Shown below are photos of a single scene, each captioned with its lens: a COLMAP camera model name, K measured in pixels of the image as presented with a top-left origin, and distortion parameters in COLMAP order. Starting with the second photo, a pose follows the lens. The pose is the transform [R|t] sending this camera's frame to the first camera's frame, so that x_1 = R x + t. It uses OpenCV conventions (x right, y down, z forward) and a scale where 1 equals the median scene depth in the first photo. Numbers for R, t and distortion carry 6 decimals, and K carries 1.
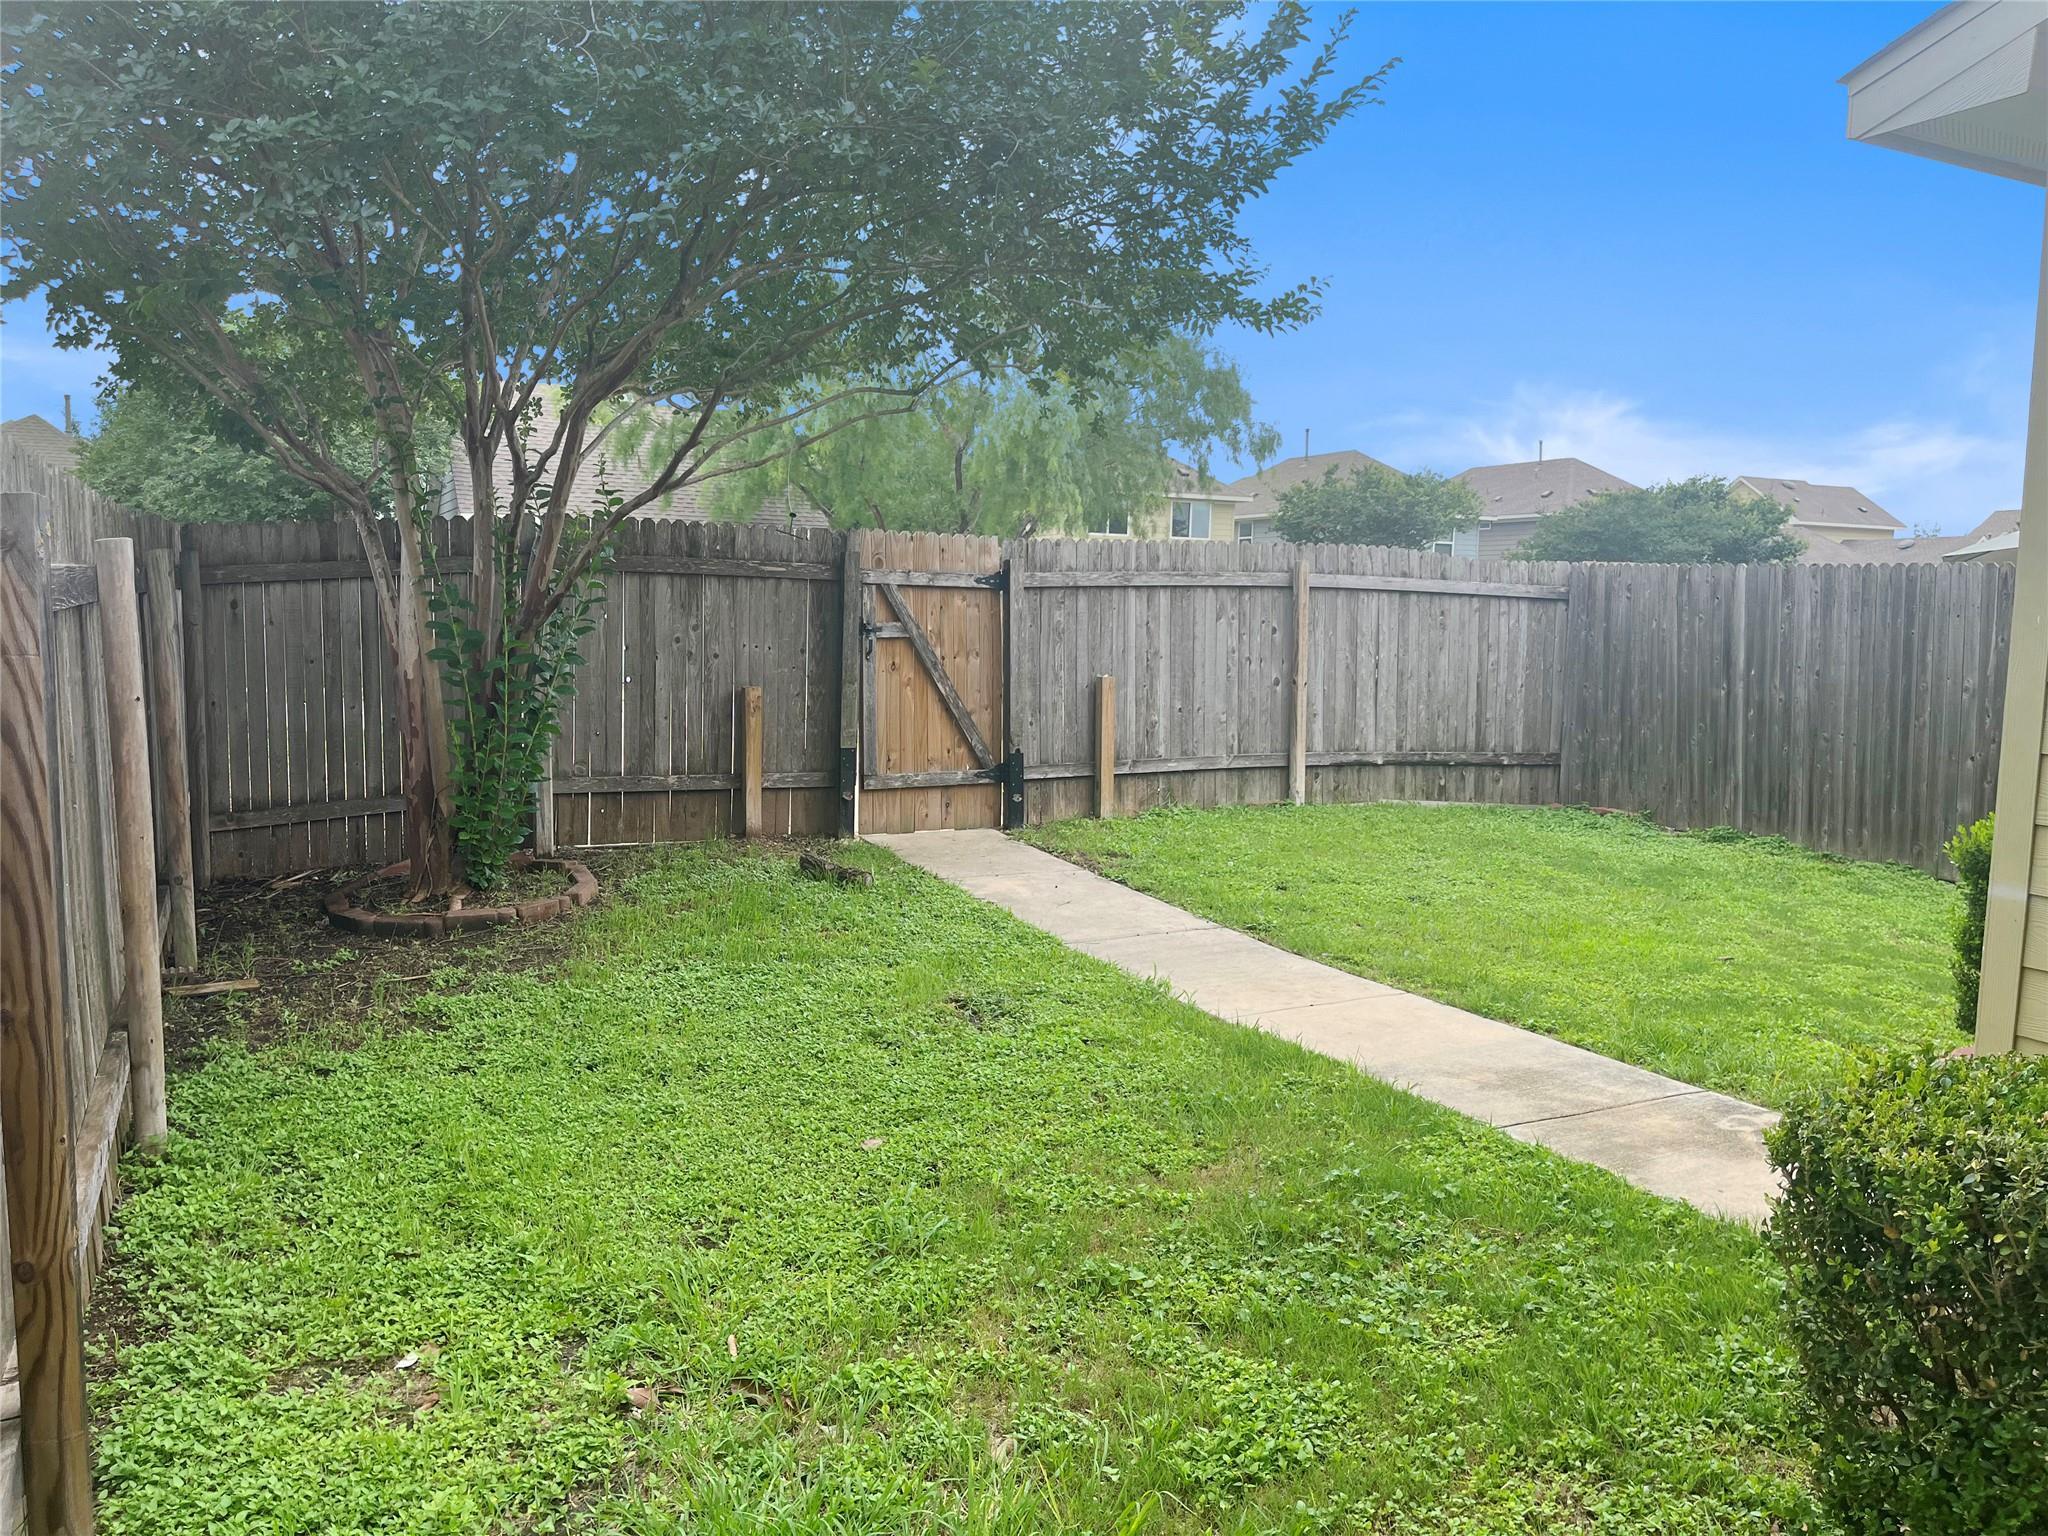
lens RADIAL K [[1538.3, 0, 1019.2], [0, 1538.3, 774.2], [0, 0, 1]] dist [0.051672, -0.073802]
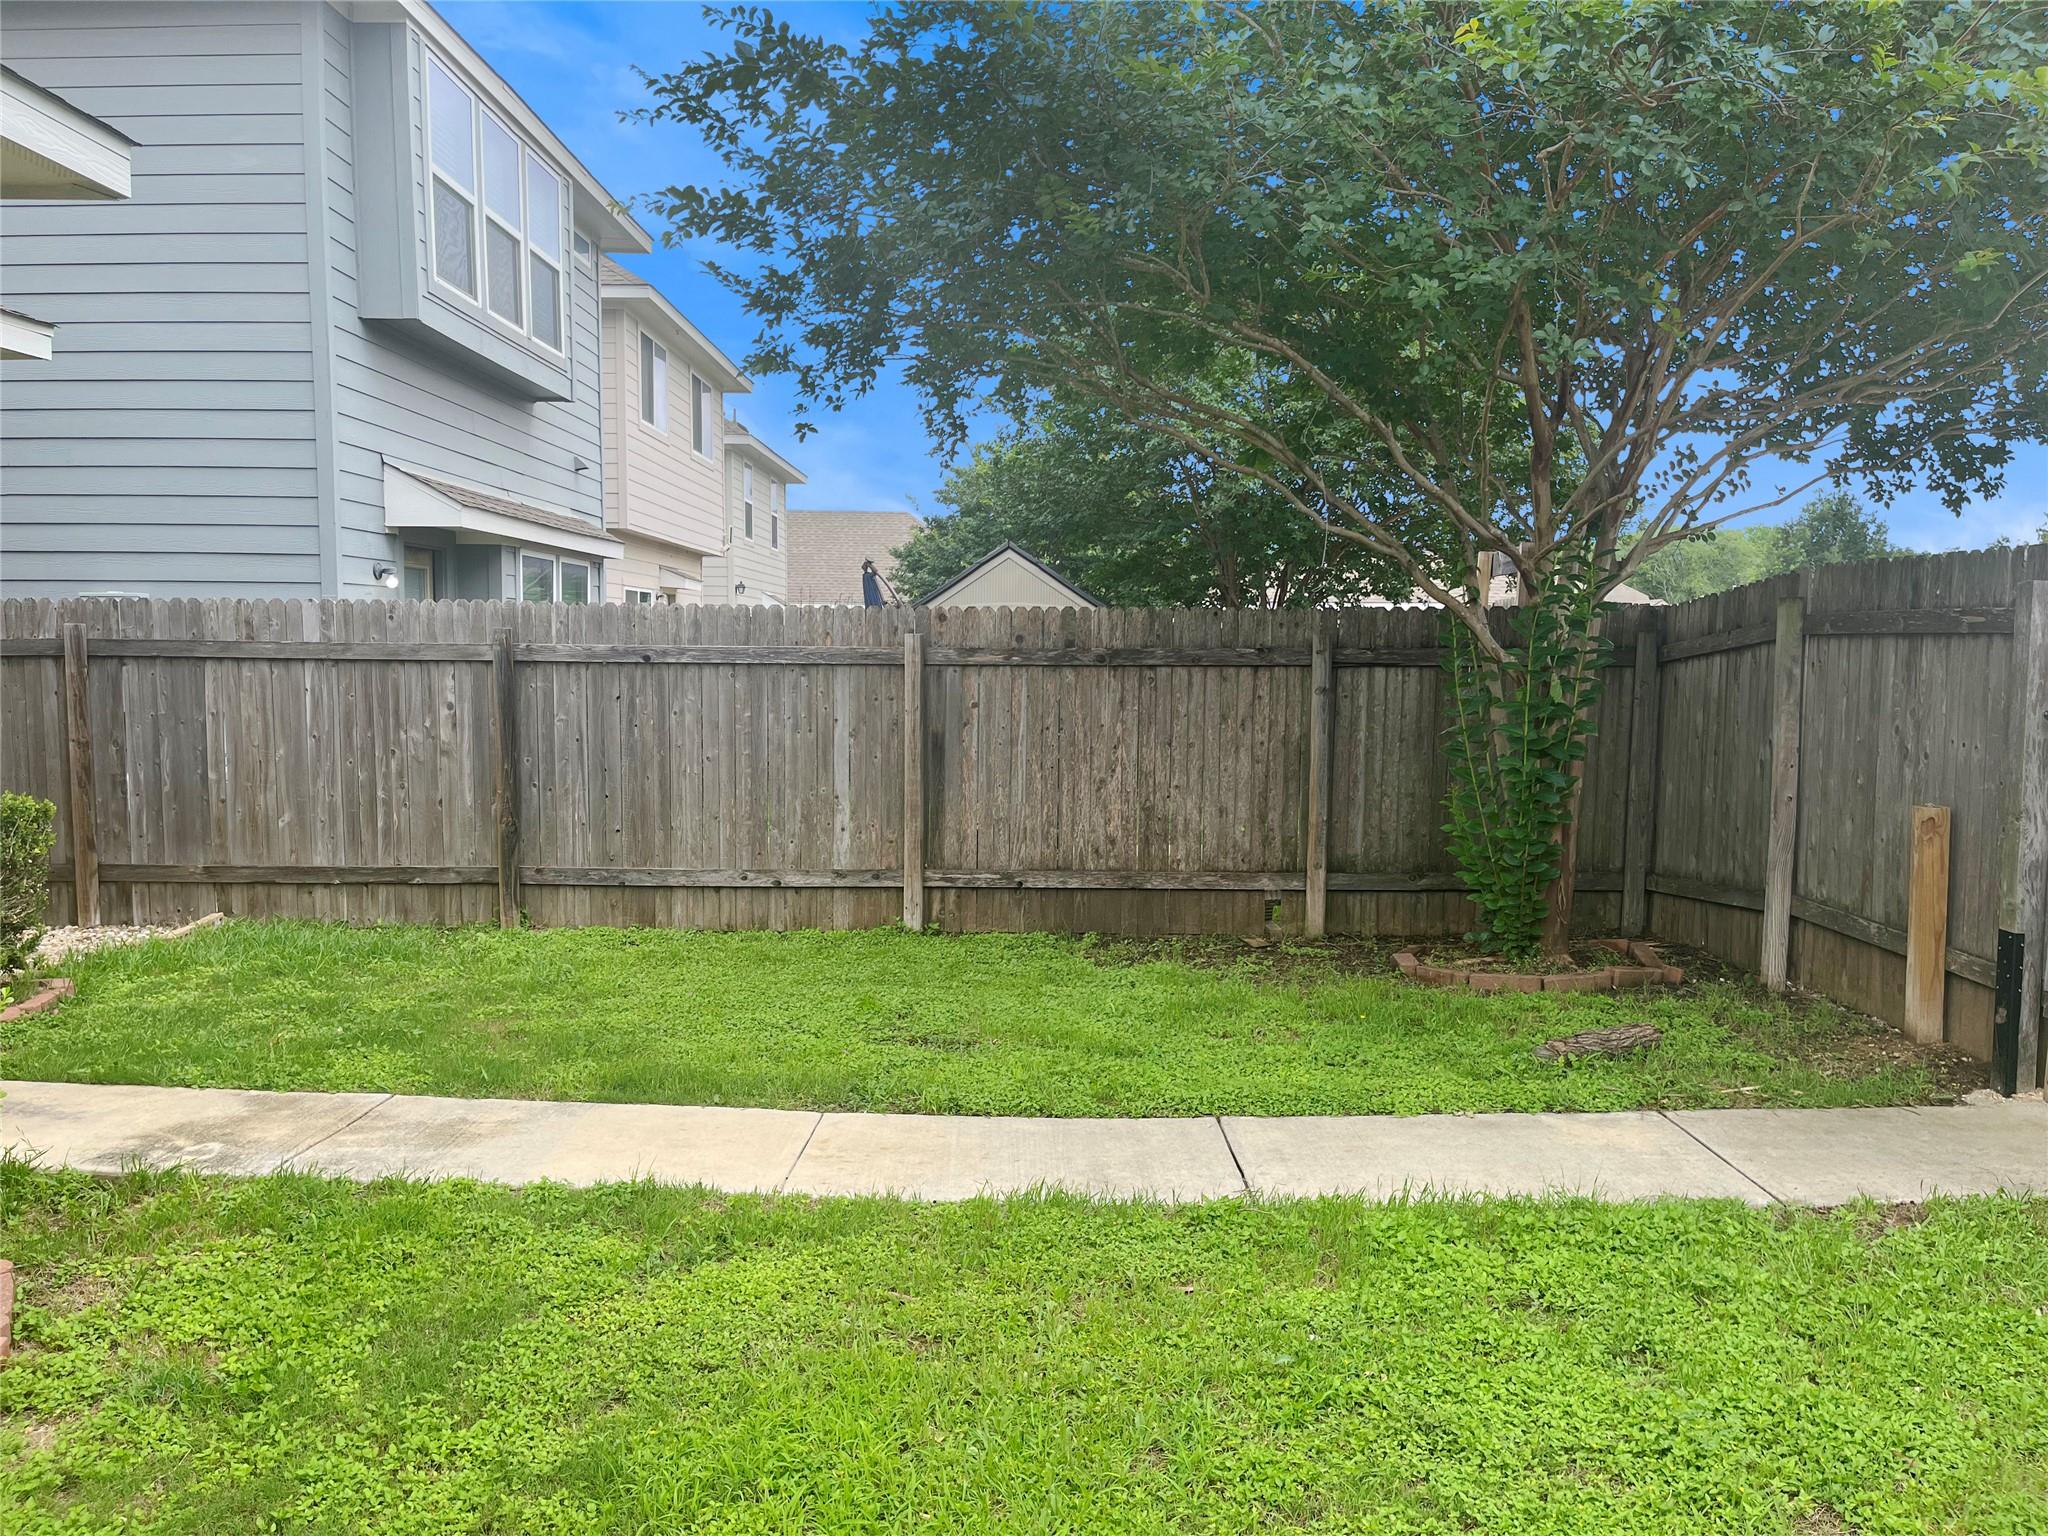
lens RADIAL K [[1538.3, 0, 1008.5], [0, 1538.3, 774.9], [0, 0, 1]] dist [0.051672, -0.073802]
pose [[-0.437336, 0.043557, -0.898243, 0.489947], [-0.120510, 0.986979, 0.106534, -0.079243], [0.891187, 0.154838, -0.426393, 0.807427]]
